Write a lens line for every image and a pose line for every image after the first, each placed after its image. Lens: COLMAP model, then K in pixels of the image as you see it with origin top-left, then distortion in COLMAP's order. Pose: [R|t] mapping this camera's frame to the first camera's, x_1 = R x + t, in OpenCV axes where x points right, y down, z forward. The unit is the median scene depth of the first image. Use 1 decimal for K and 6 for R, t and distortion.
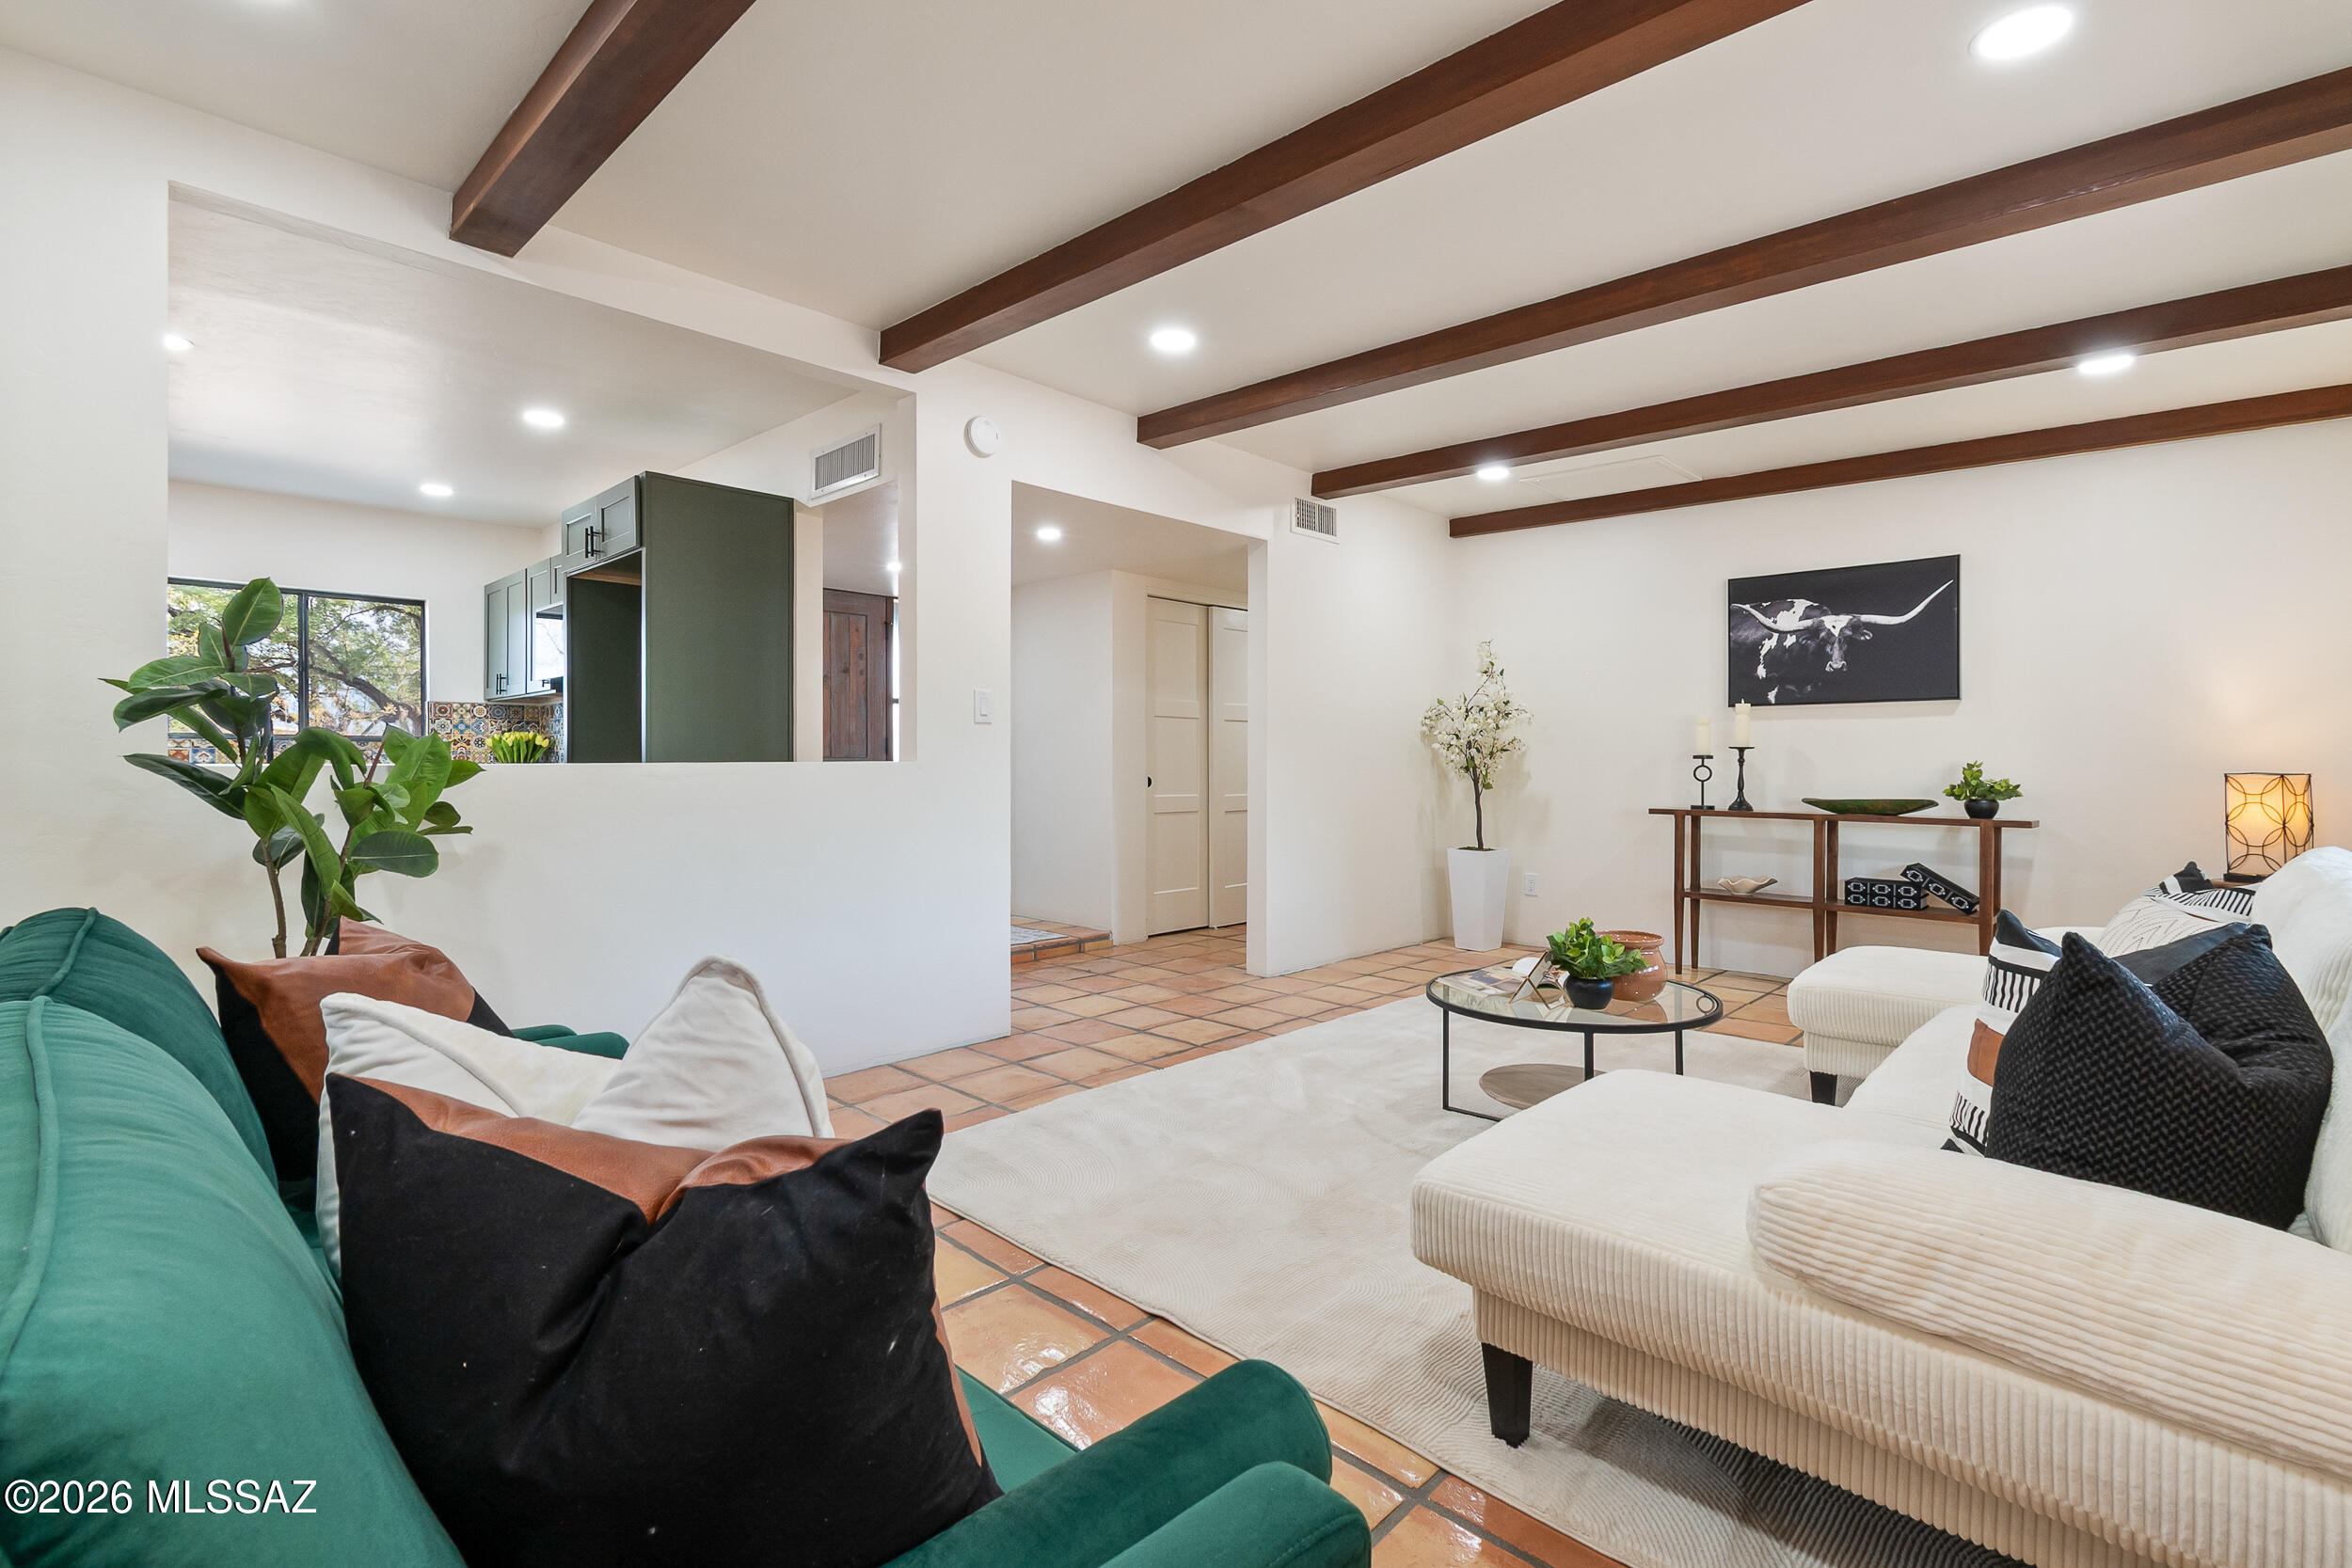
lens RADIAL K [[1077.9, 0, 1178.4], [0, 1077.9, 768.5], [0, 0, 1]] dist [-0.004840, -0.000619]
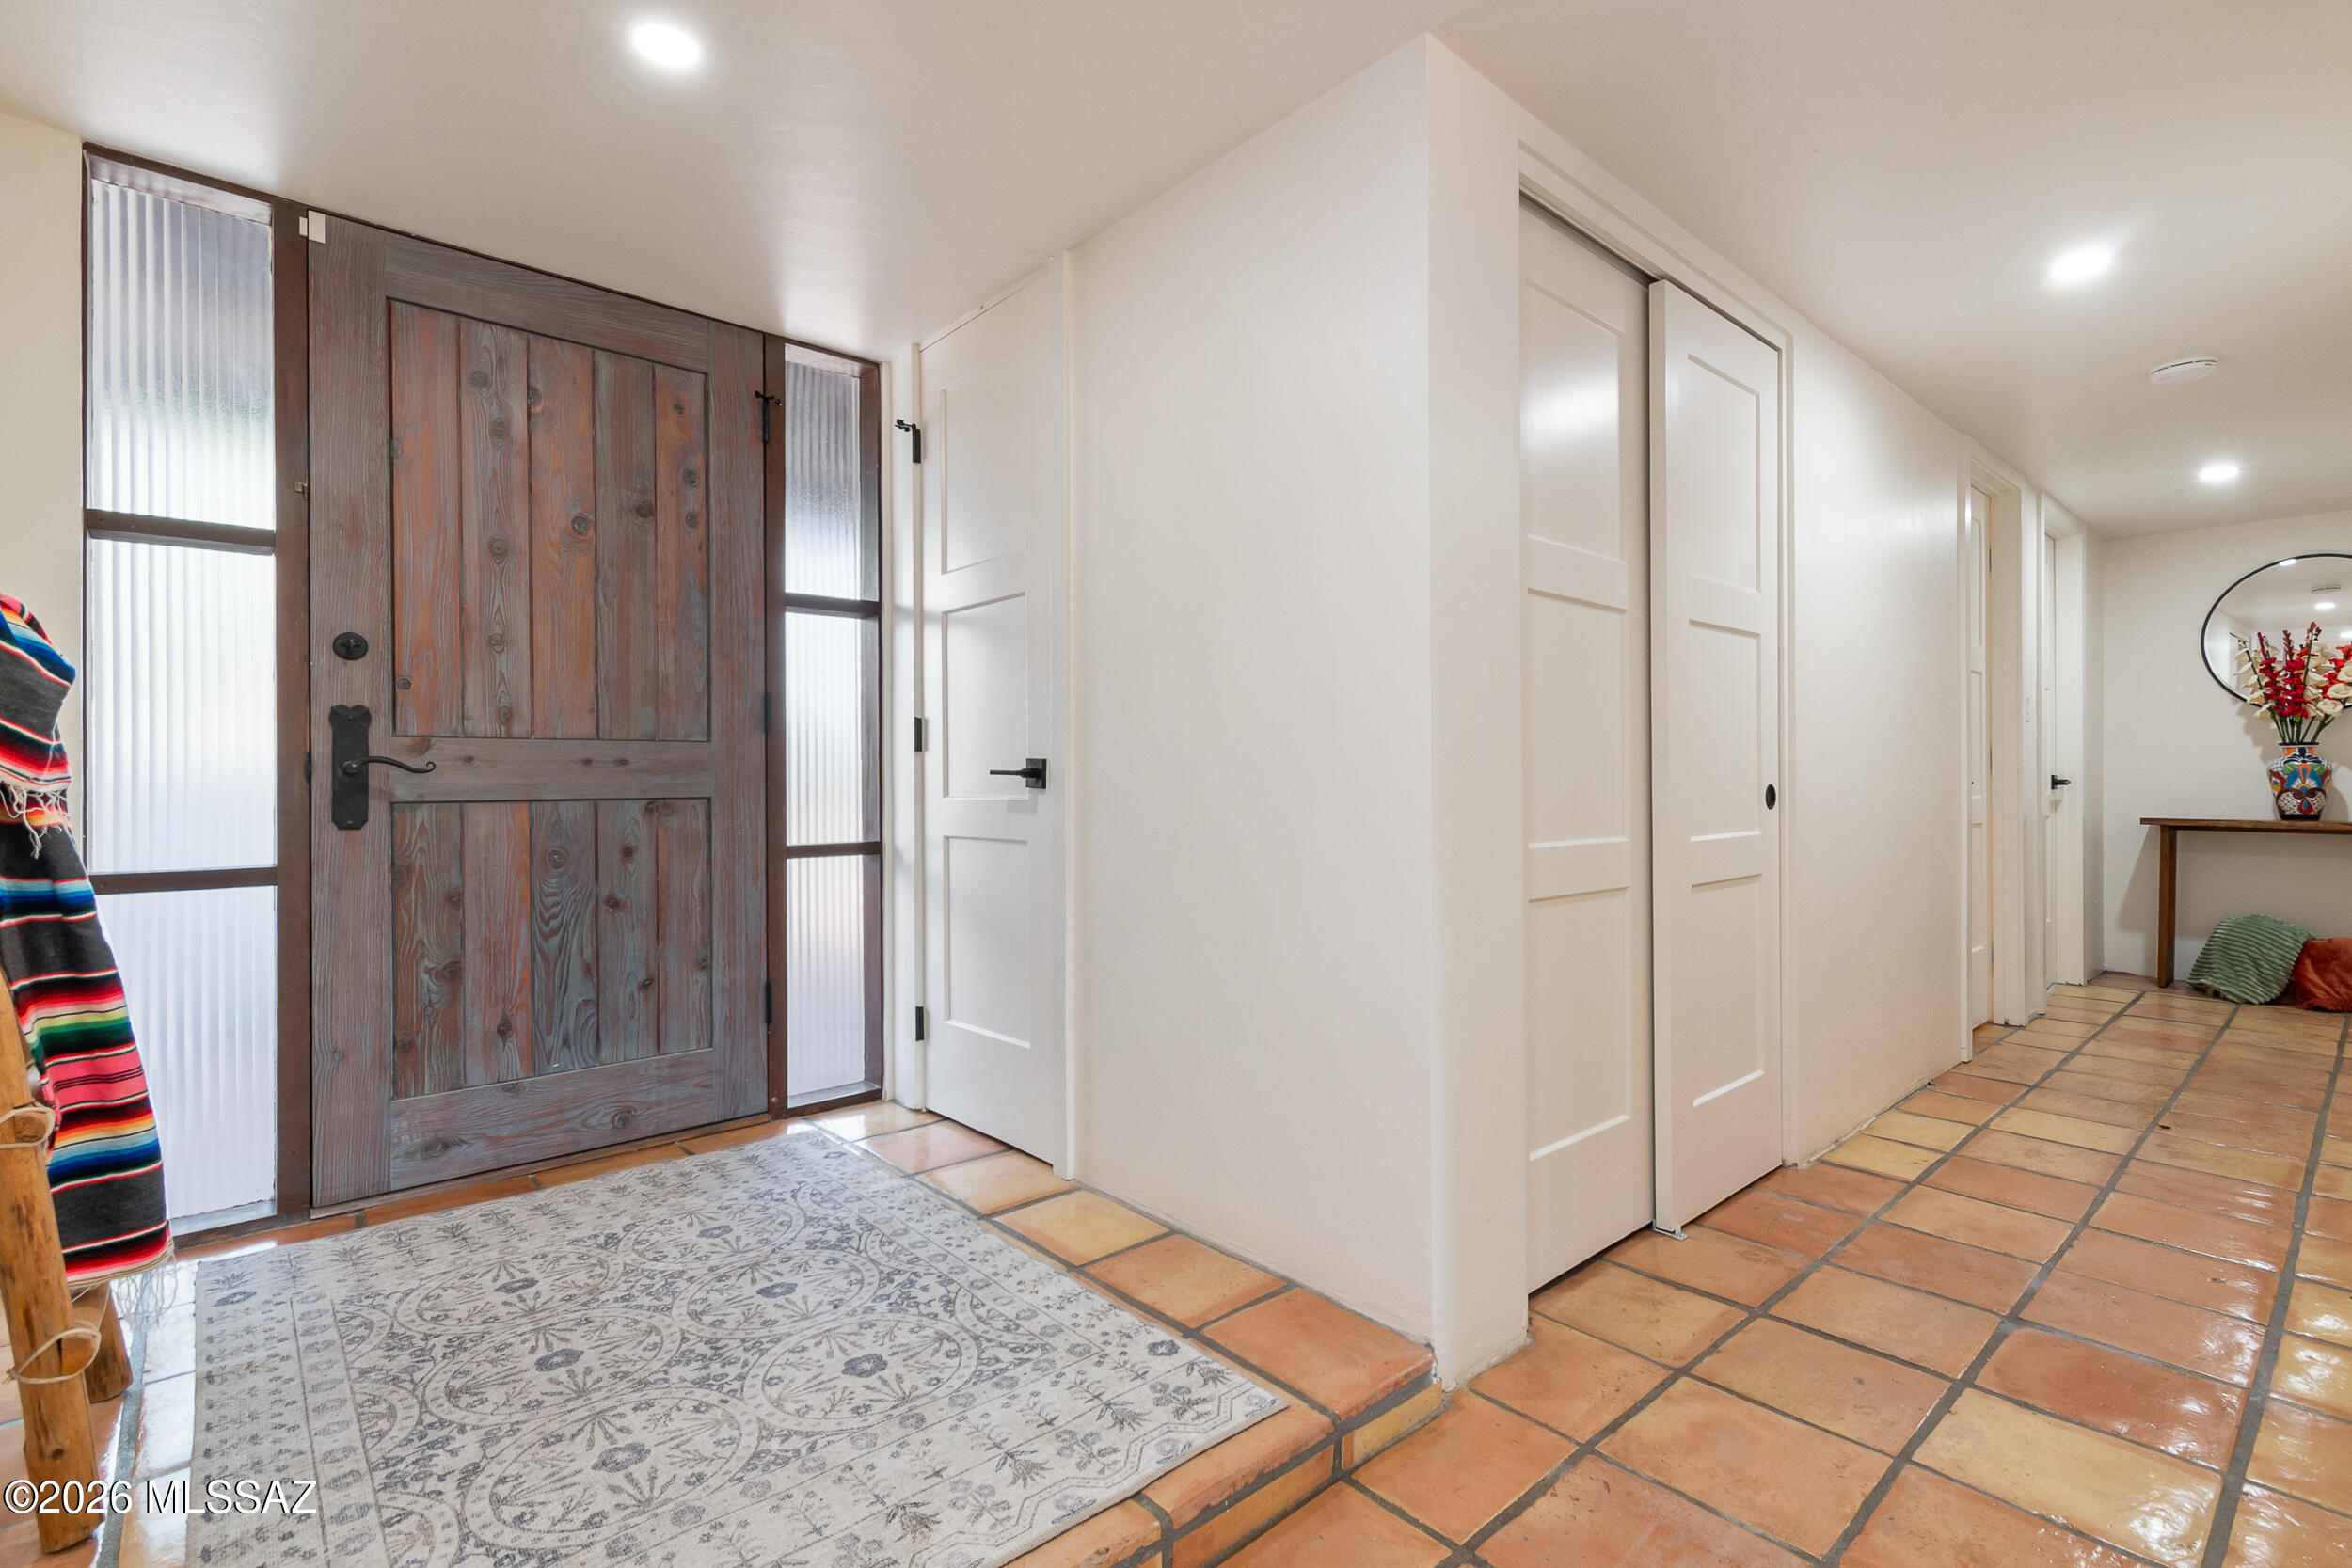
lens RADIAL K [[1077.9, 0, 1177.7], [0, 1077.9, 785.9], [0, 0, 1]] dist [-0.004840, -0.000619]
pose [[0.996857, -0.007227, -0.078891, -0.092338], [0.007236, 0.999974, -0.000173, 0.007390], [0.078891, -0.000398, 0.996883, 0.635053]]
